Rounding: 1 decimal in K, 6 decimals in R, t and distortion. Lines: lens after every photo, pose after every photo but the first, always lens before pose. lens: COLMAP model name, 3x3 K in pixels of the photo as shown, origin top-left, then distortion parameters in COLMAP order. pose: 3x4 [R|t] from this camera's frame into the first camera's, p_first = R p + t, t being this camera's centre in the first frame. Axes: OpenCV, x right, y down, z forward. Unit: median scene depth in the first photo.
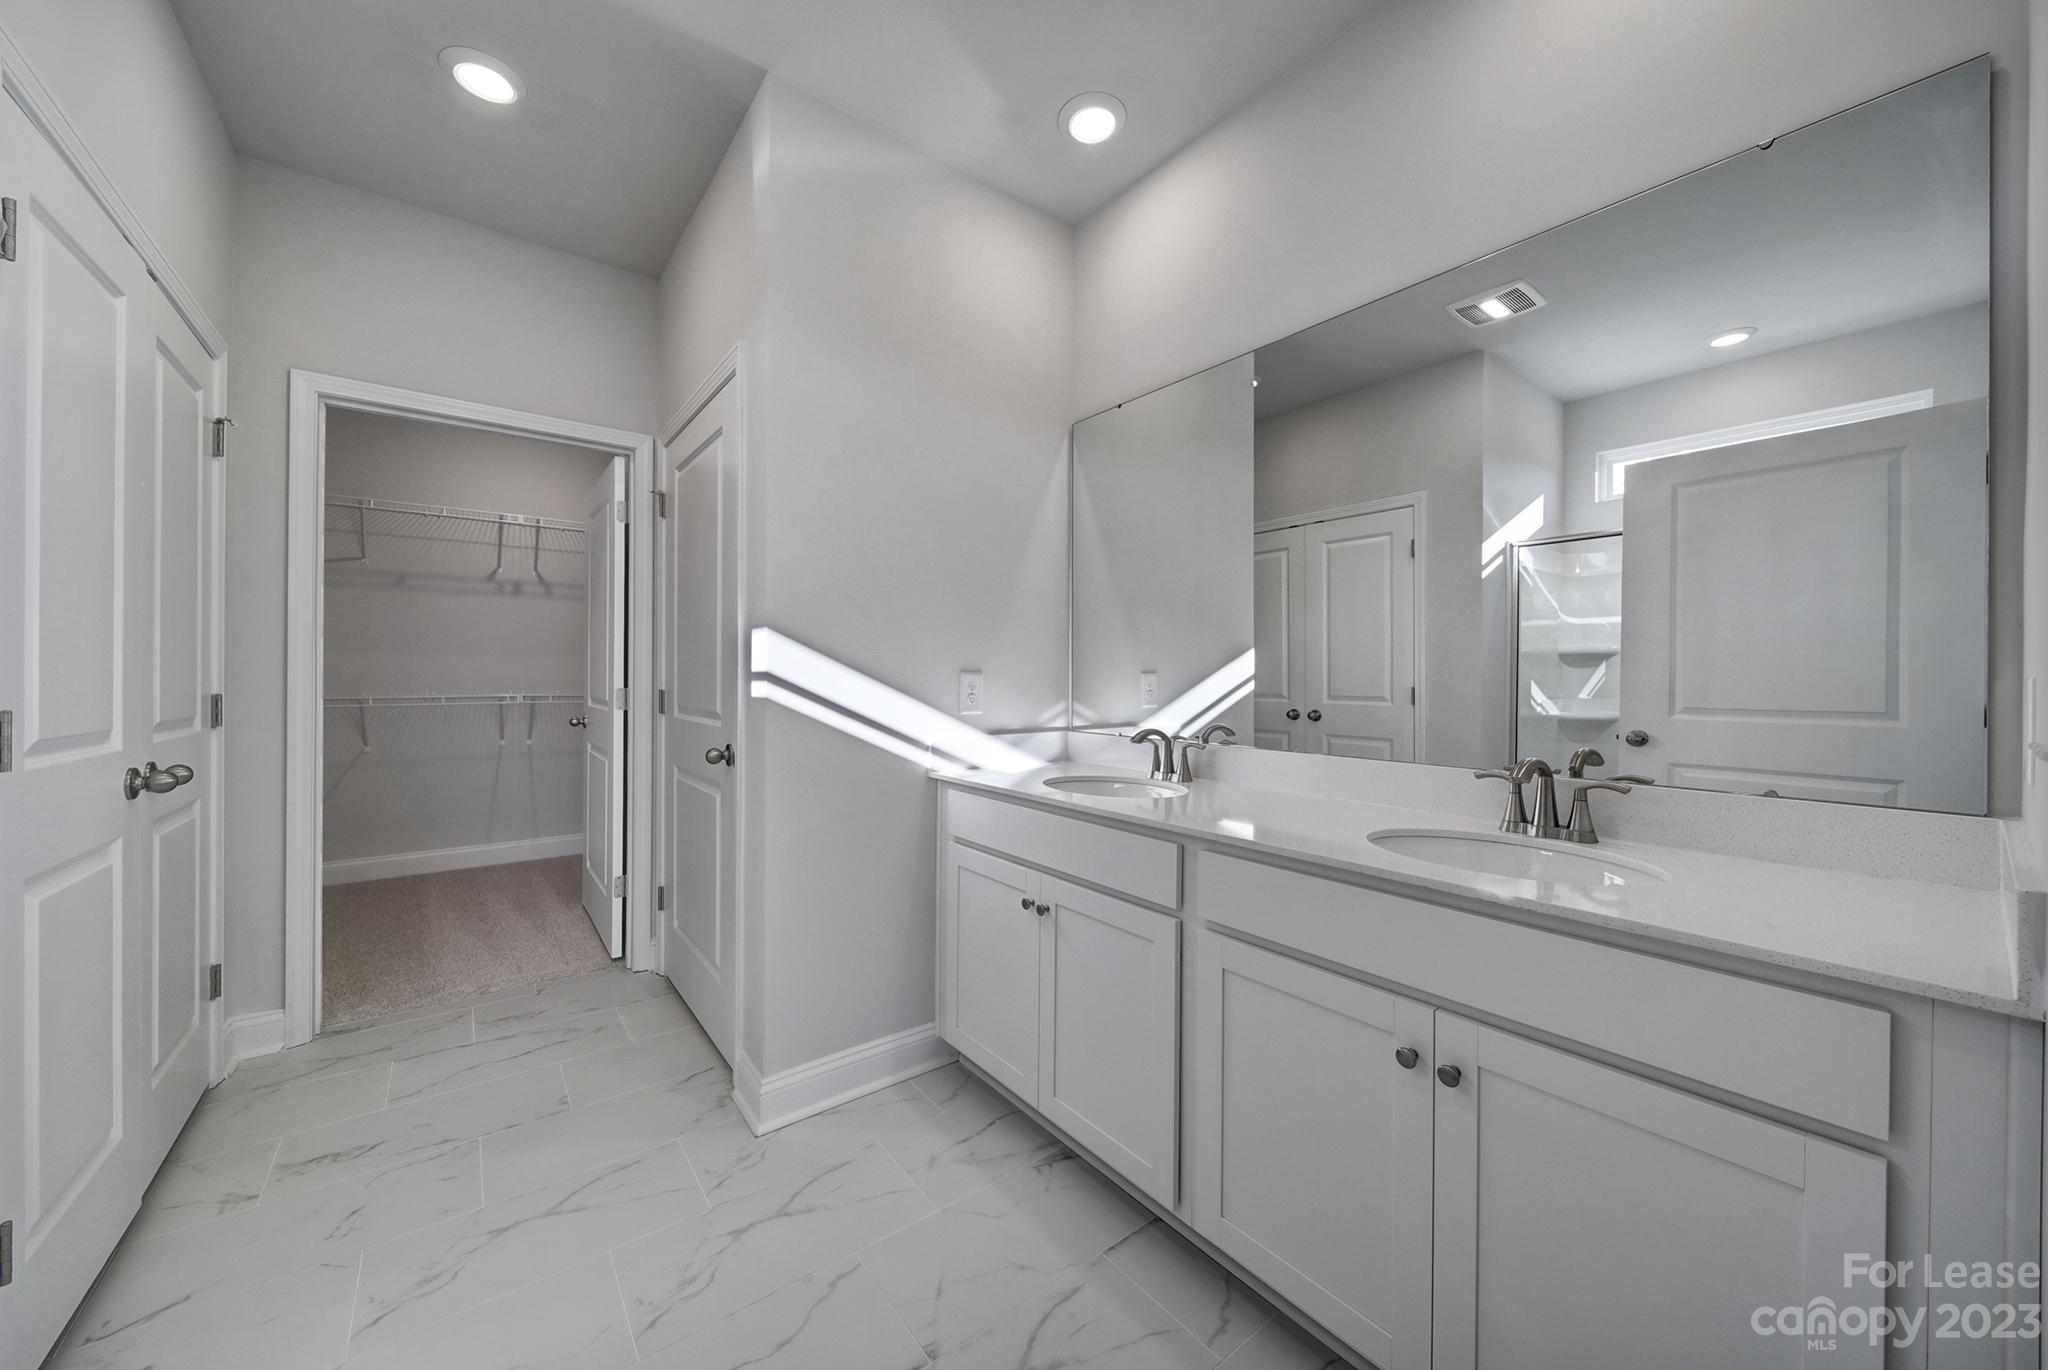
lens RADIAL K [[713.4, 0, 1017.0], [0, 713.4, 678.3], [0, 0, 1]] dist [-0.001590, -0.000175]
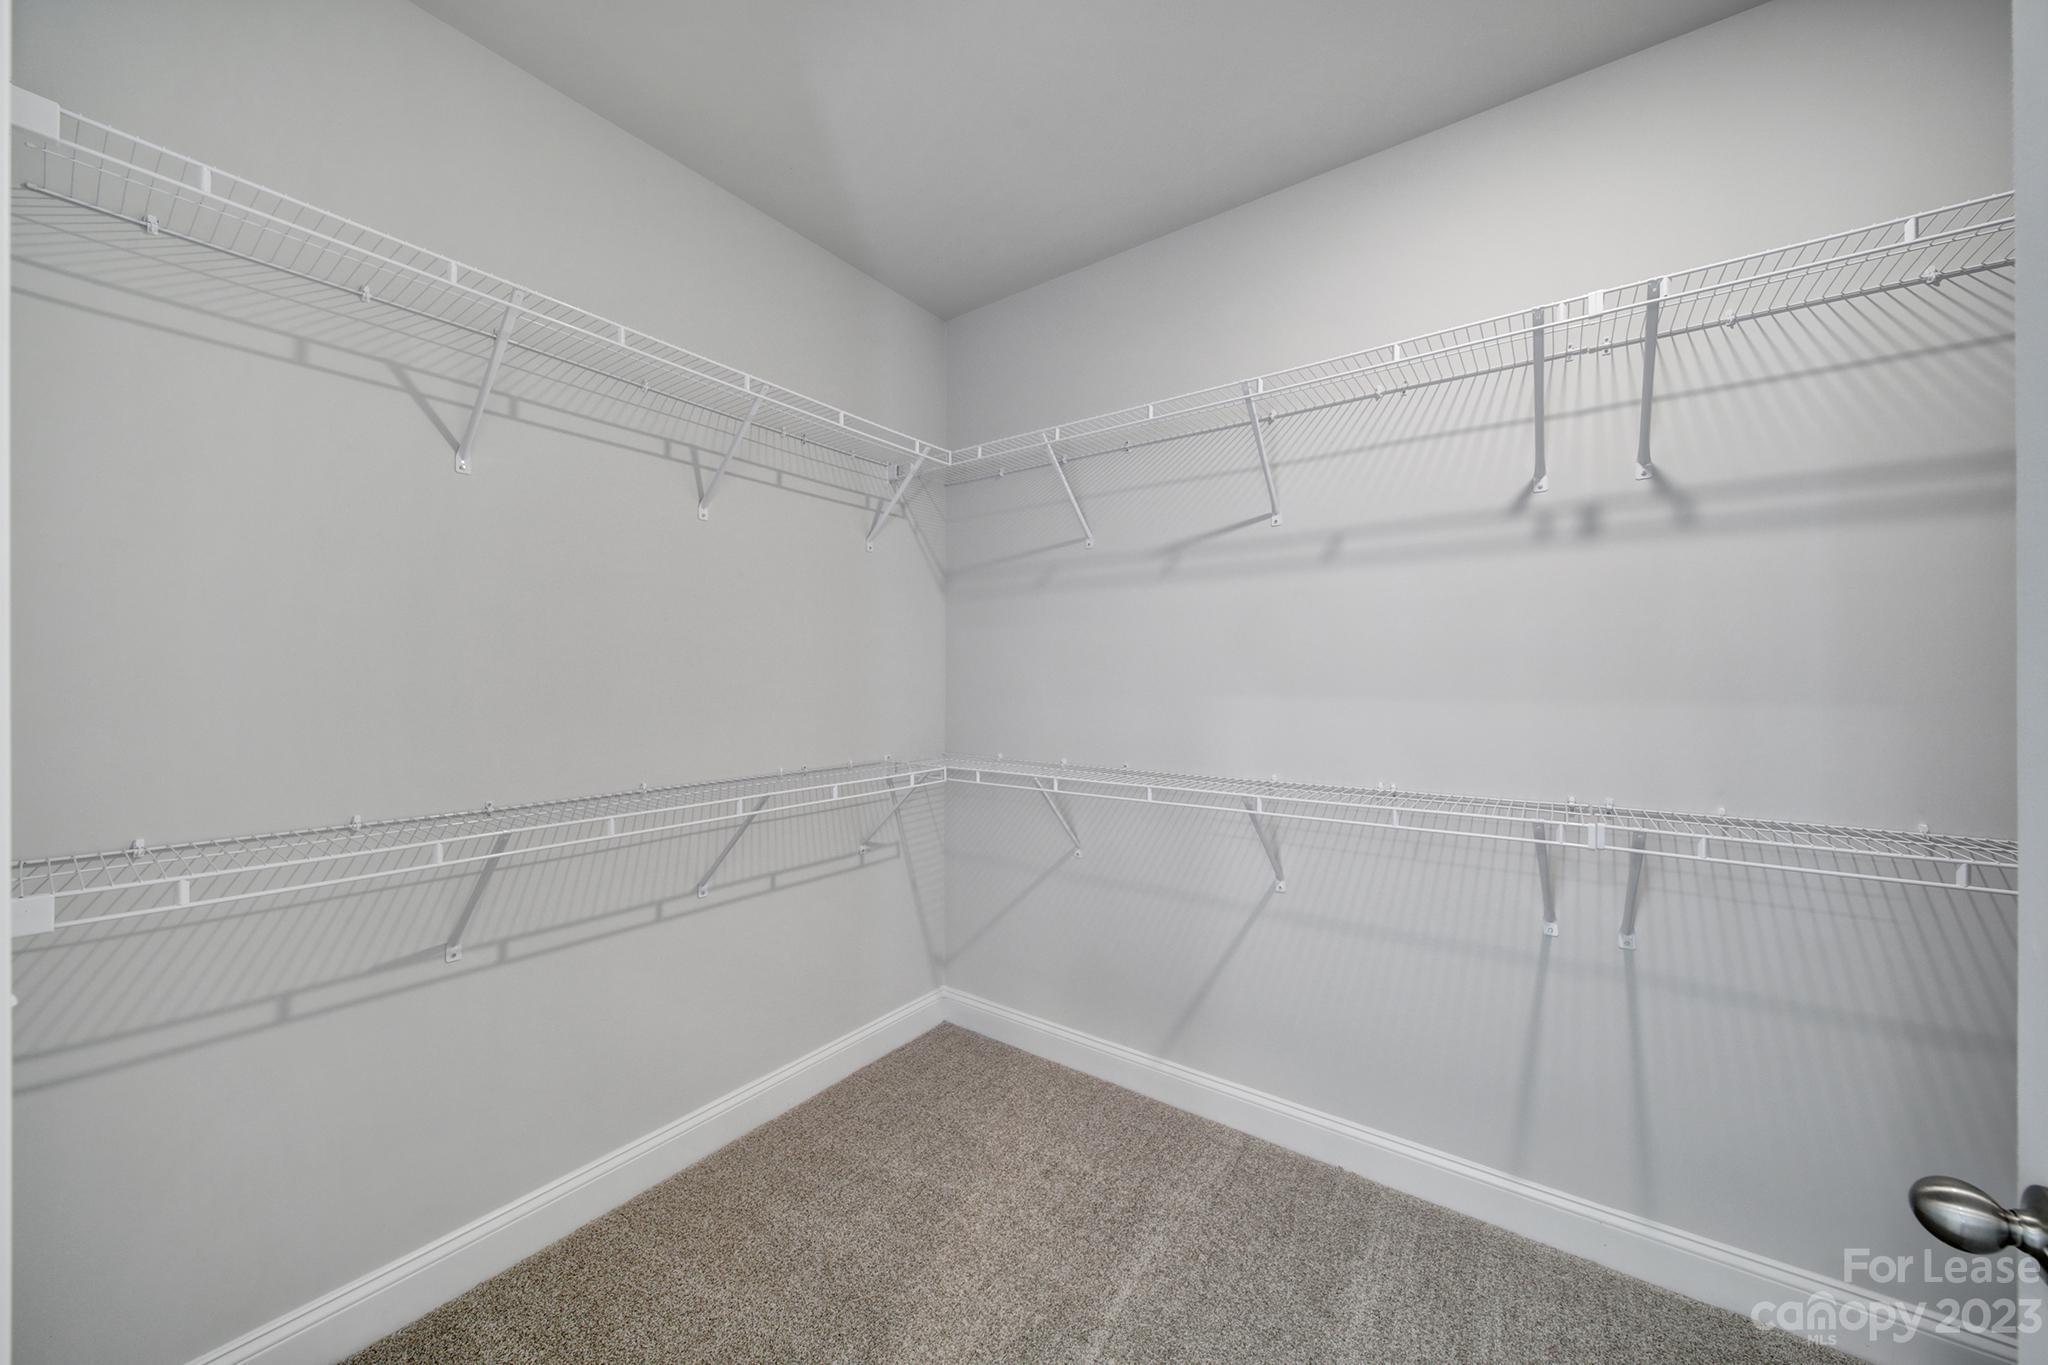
lens RADIAL K [[713.4, 0, 1017.0], [0, 713.4, 675.8], [0, 0, 1]] dist [-0.001590, -0.000175]
pose [[0.262396, -0.009467, -0.964914, -0.424515], [-0.002409, 0.999942, -0.010466, -0.041189], [0.964957, 0.005071, 0.262358, 0.618639]]
